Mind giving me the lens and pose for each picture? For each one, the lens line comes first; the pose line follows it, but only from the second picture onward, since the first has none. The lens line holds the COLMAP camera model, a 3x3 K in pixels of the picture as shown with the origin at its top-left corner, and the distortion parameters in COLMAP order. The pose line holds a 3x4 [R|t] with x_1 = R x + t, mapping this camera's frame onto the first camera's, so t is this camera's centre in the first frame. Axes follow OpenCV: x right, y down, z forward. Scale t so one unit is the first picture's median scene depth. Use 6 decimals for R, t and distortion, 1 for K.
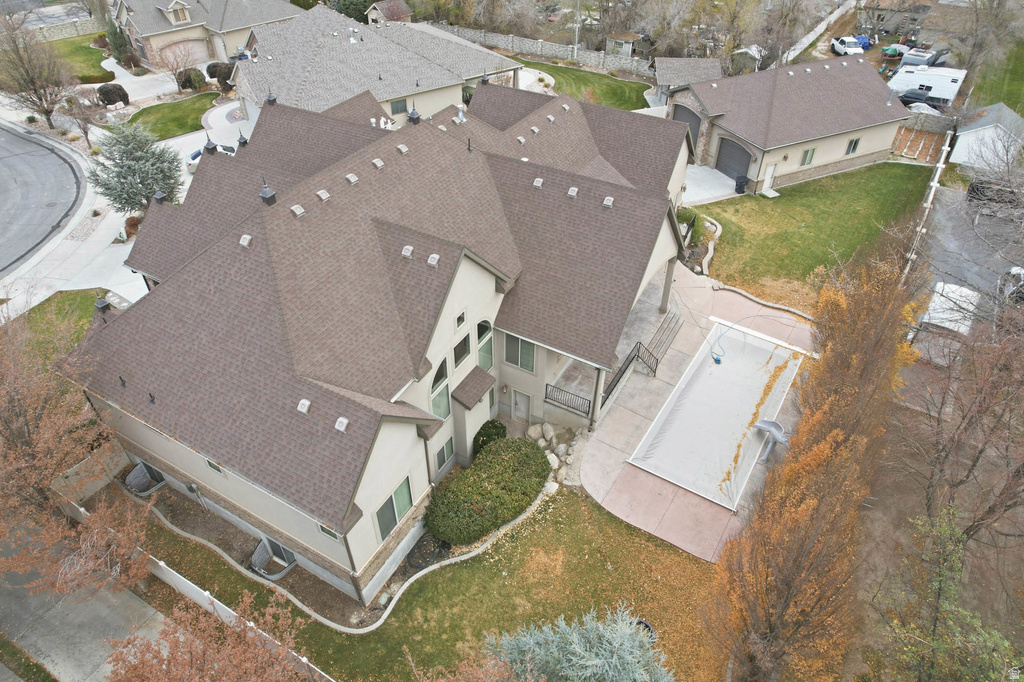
lens RADIAL K [[655.5, 0, 508.6], [0, 655.5, 343.1], [0, 0, 1]] dist [-0.080842, 0.072267]
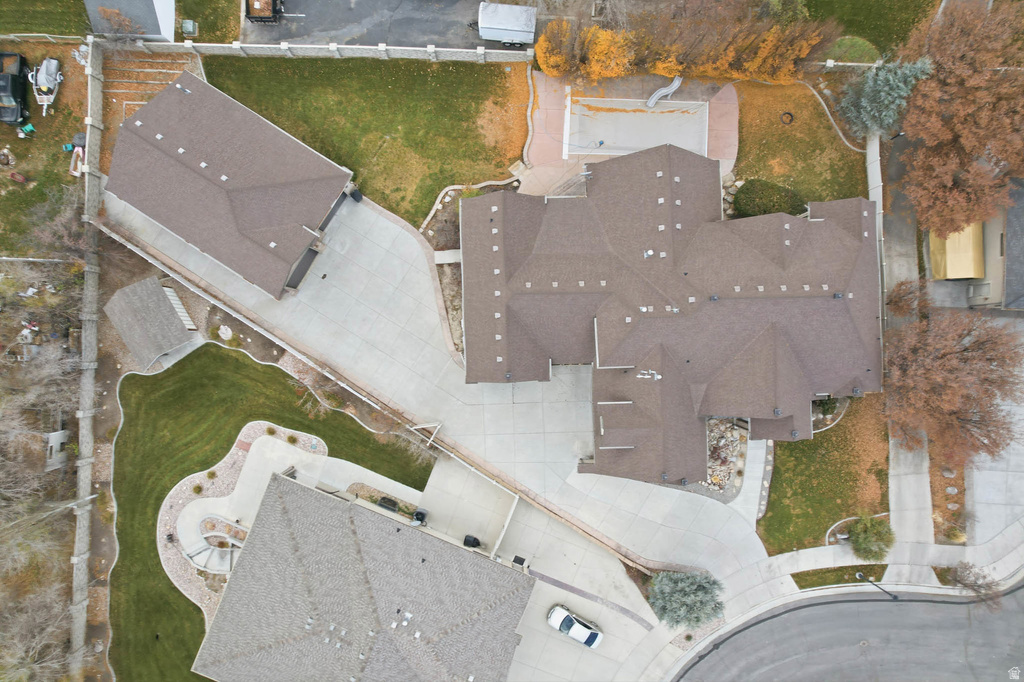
lens RADIAL K [[655.5, 0, 508.6], [0, 655.5, 343.1], [0, 0, 1]] dist [-0.080842, 0.072267]
pose [[-0.518945, -0.854761, -0.008900, 0.019762], [0.546239, -0.339607, 0.765696, -1.109956], [-0.657510, 0.392493, 0.643141, 0.218772]]
